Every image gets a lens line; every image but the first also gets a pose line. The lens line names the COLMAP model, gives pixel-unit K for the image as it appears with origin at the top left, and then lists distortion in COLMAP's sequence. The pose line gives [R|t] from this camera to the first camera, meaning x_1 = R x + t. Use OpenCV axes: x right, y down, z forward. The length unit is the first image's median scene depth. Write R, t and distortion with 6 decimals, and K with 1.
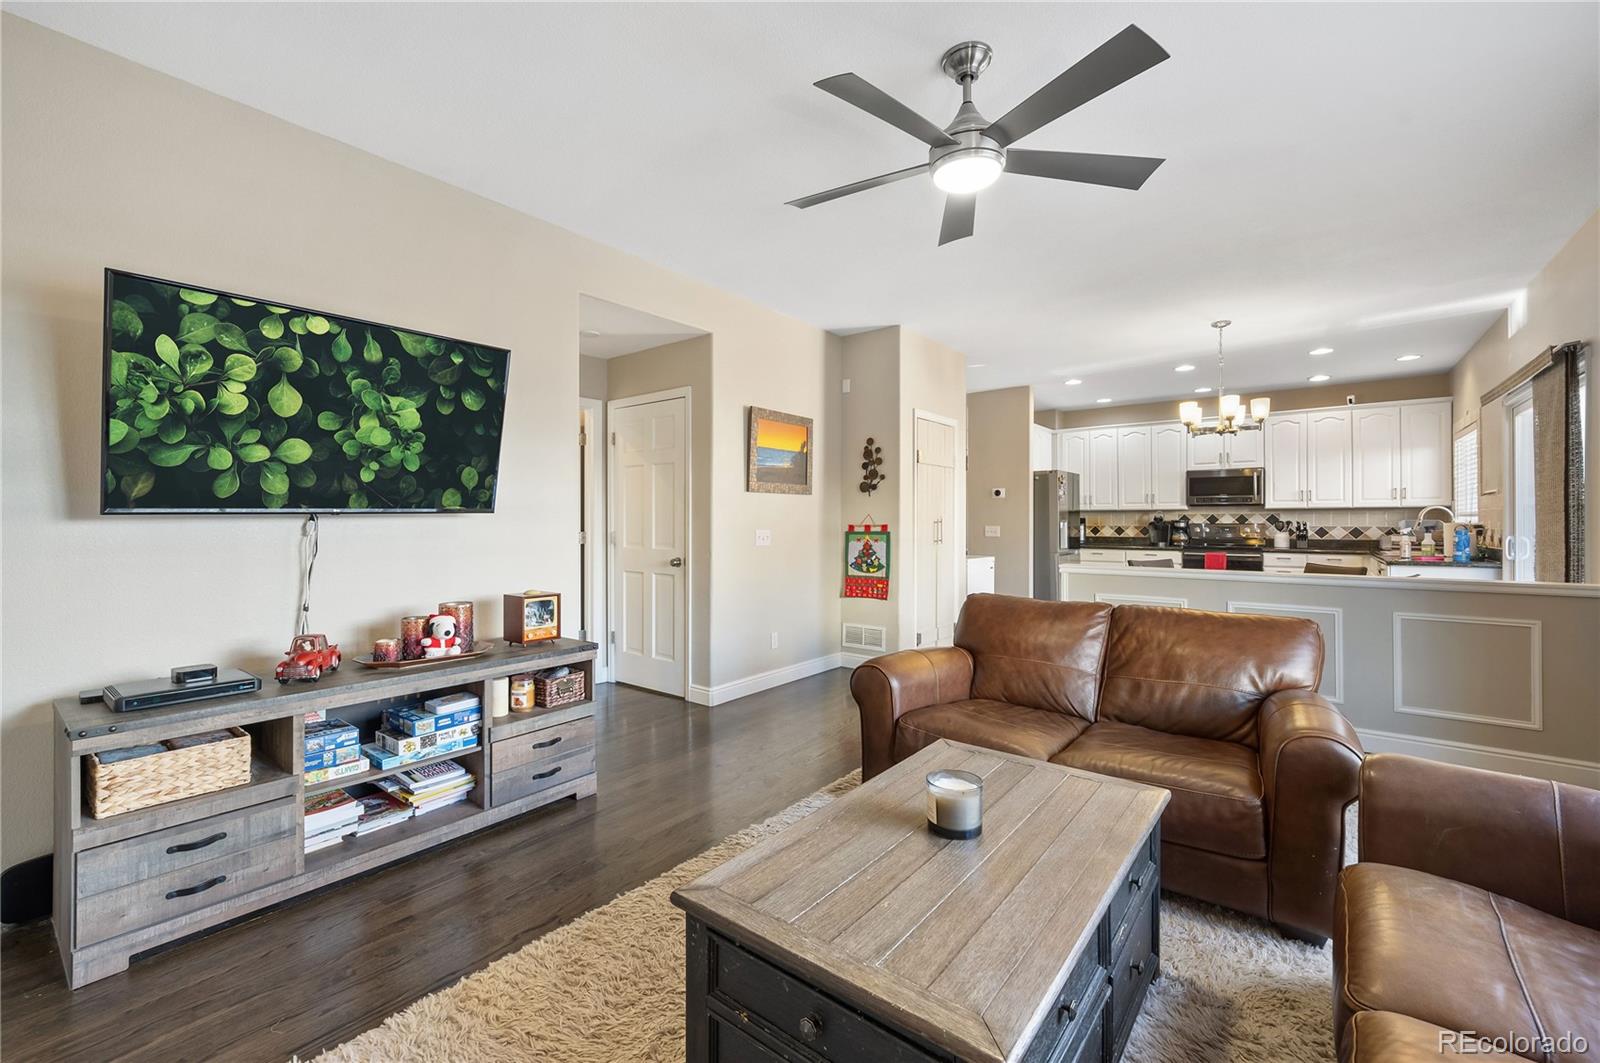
lens RADIAL K [[671.8, 0, 758.4], [0, 671.8, 522.6], [0, 0, 1]] dist [-0.000481, -0.000069]
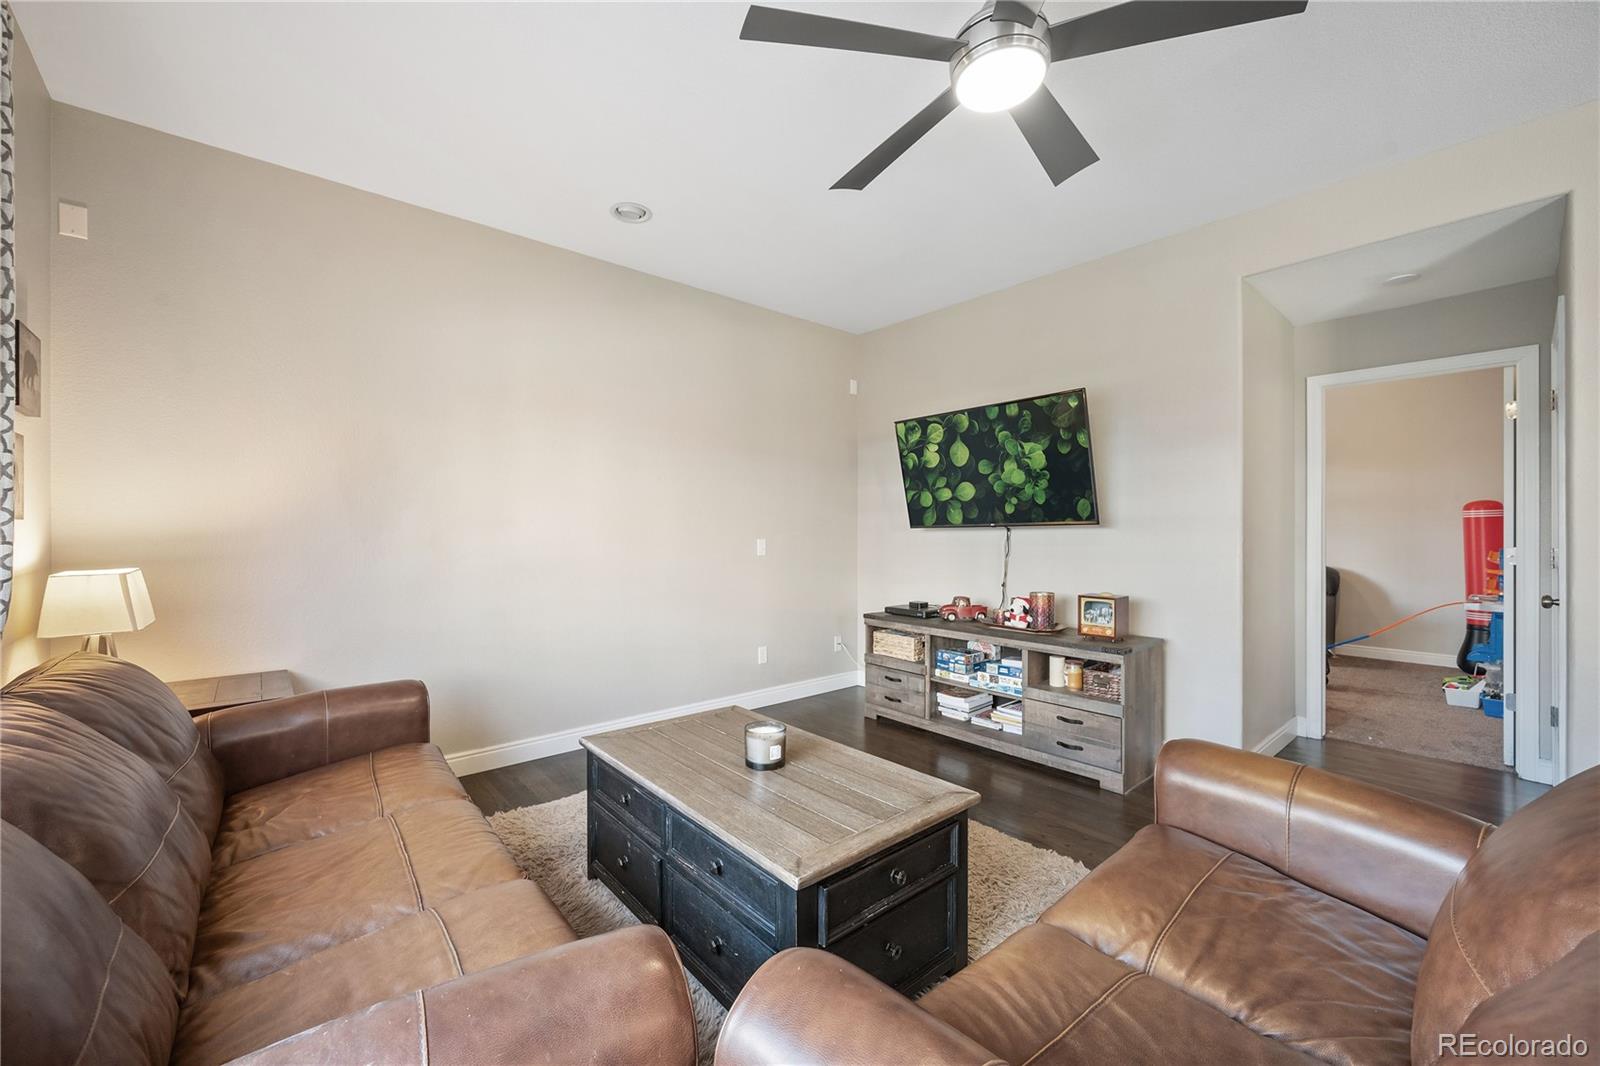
lens RADIAL K [[627.6, 0, 796.3], [0, 627.6, 531.5], [0, 0, 1]] dist [-0.000712, -0.000052]
pose [[-0.162871, 0.003163, -0.986642, 0.927180], [-0.000194, 0.999995, 0.003238, -0.005264], [0.986647, 0.000719, -0.162869, 0.777576]]
